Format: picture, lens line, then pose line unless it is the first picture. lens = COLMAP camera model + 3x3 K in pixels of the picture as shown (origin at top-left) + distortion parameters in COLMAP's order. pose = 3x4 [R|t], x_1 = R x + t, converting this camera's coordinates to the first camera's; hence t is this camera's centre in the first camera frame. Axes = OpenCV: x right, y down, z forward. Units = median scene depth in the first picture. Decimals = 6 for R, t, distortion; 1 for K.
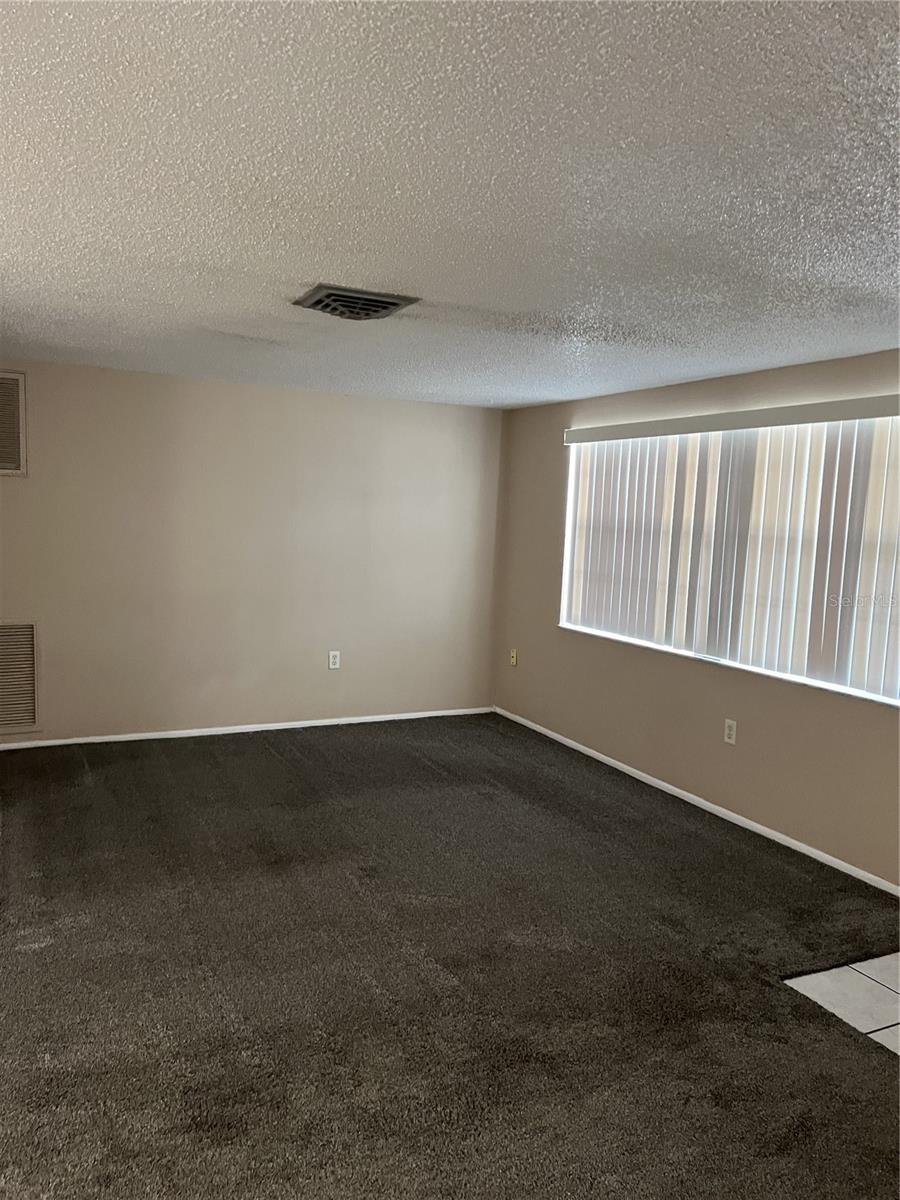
lens RADIAL K [[906.2, 0, 452.4], [0, 906.2, 614.6], [0, 0, 1]] dist [0.063111, -0.074590]
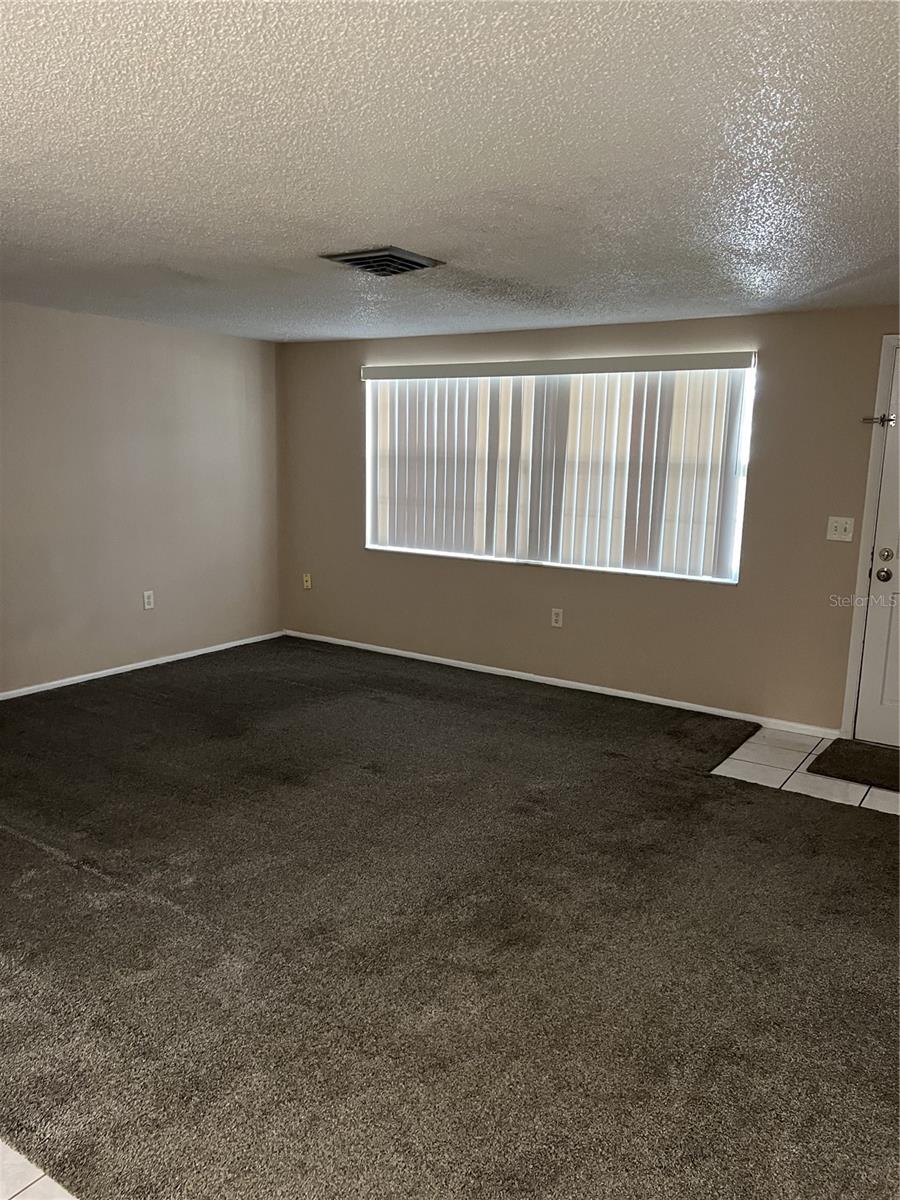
lens RADIAL K [[903.8, 0, 438.1], [0, 903.8, 618.8], [0, 0, 1]] dist [0.072387, -0.089156]
pose [[0.868581, -0.114529, 0.482131, -0.449525], [0.071151, 0.991668, 0.107387, -0.017937], [-0.490413, -0.058970, 0.869493, -0.016397]]
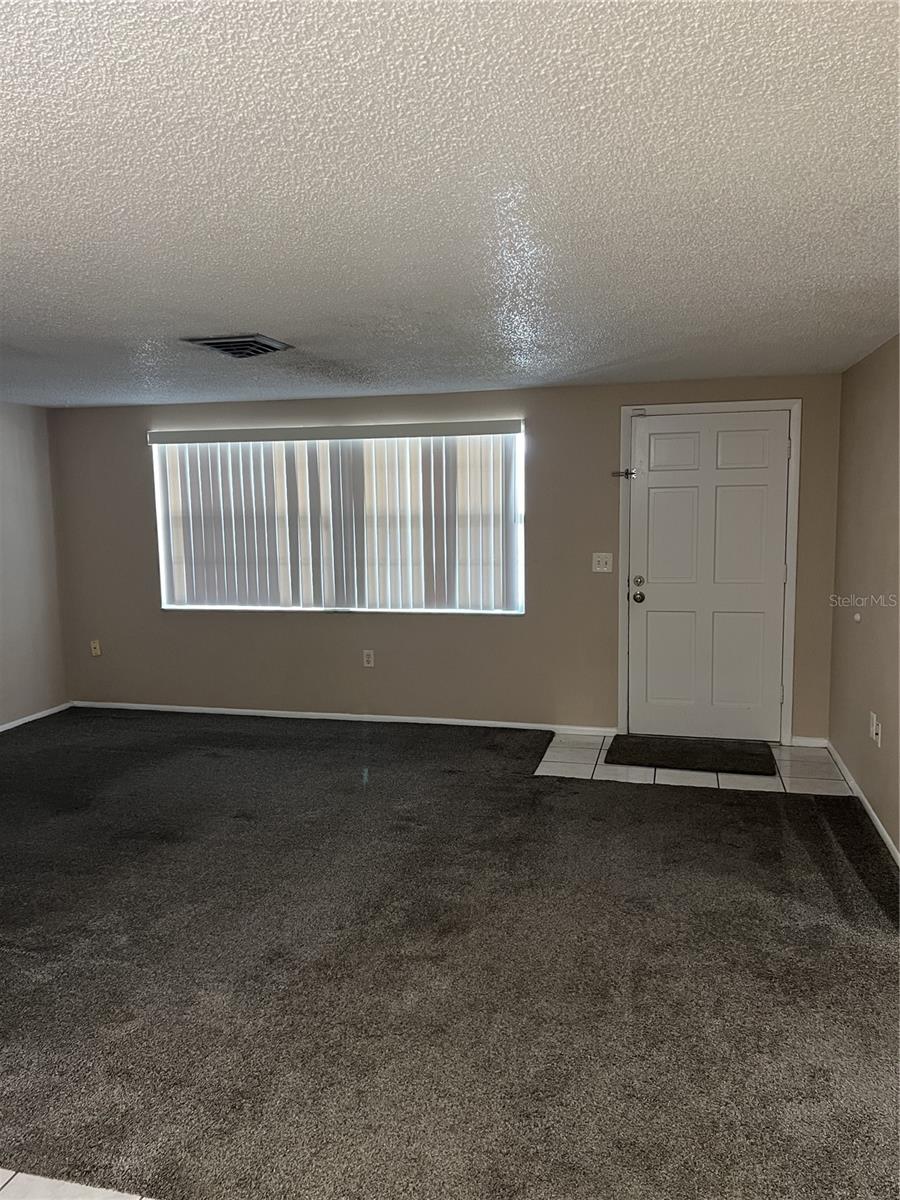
lens RADIAL K [[906.2, 0, 452.4], [0, 906.2, 614.6], [0, 0, 1]] dist [0.063111, -0.074590]
pose [[0.647438, -0.146830, 0.747840, -0.631341], [0.128781, 0.988232, 0.082537, -0.034824], [-0.751159, 0.042870, 0.658728, -0.003168]]
